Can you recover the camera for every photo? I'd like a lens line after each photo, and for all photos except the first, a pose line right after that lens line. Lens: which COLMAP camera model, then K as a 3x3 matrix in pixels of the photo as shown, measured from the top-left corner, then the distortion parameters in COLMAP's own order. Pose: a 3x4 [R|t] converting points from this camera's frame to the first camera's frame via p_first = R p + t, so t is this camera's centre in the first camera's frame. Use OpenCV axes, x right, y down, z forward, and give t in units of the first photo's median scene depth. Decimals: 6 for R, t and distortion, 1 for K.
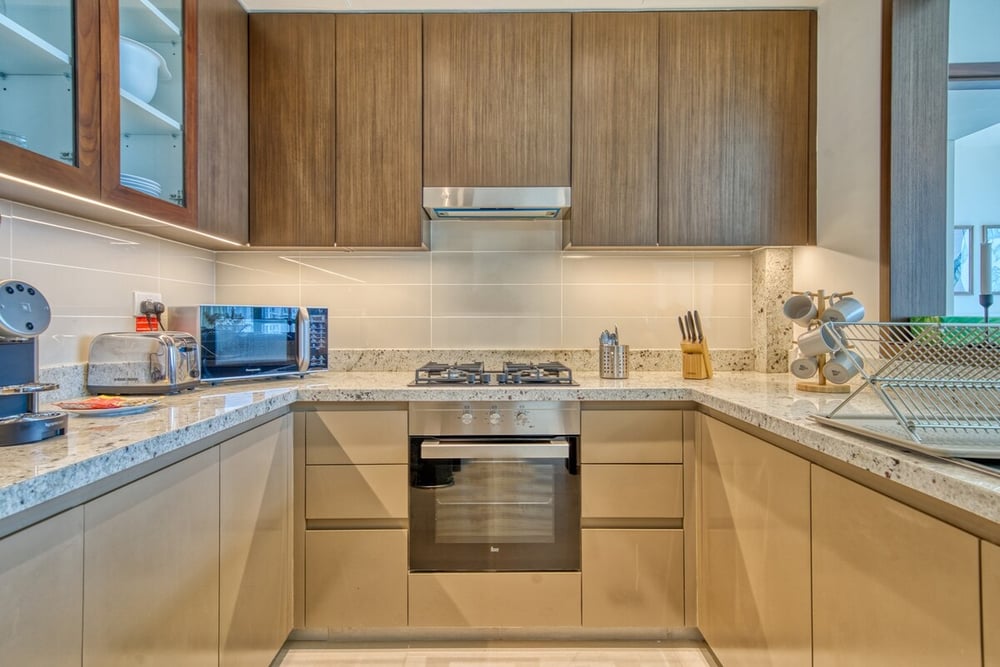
lens RADIAL K [[513.5, 0, 482.7], [0, 513.5, 322.9], [0, 0, 1]] dist [0.018840, -0.000144]
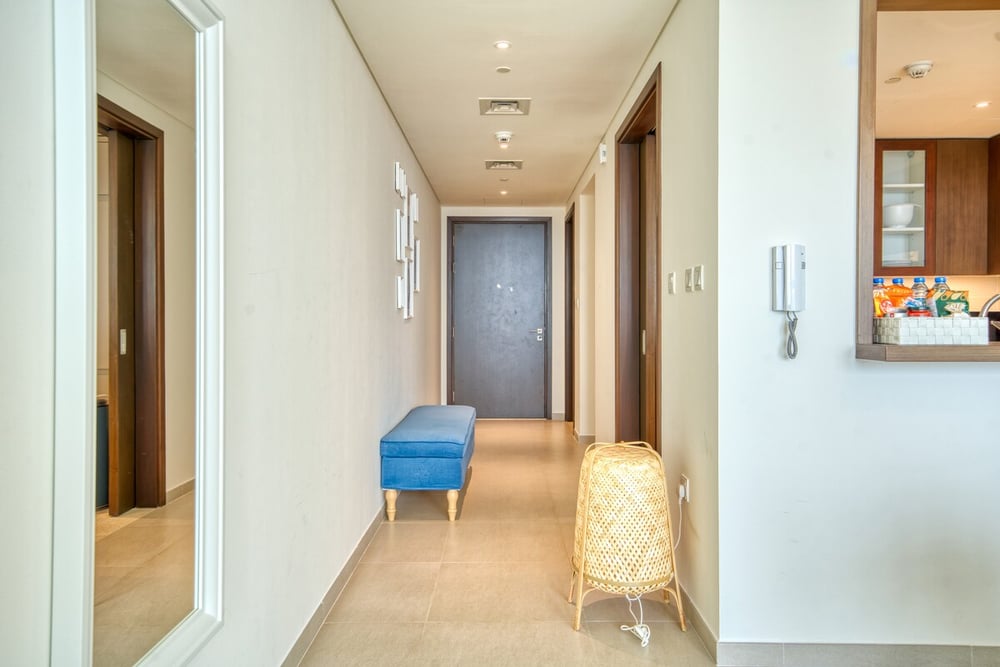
lens RADIAL K [[663.6, 0, 497.3], [0, 663.6, 325.0], [0, 0, 1]] dist [0.017382, 0.004551]
pose [[0.003191, 0.013375, -0.999905, 2.138732], [-0.002438, 0.999908, 0.013367, -0.010563], [0.999992, 0.002396, 0.003223, -0.765924]]
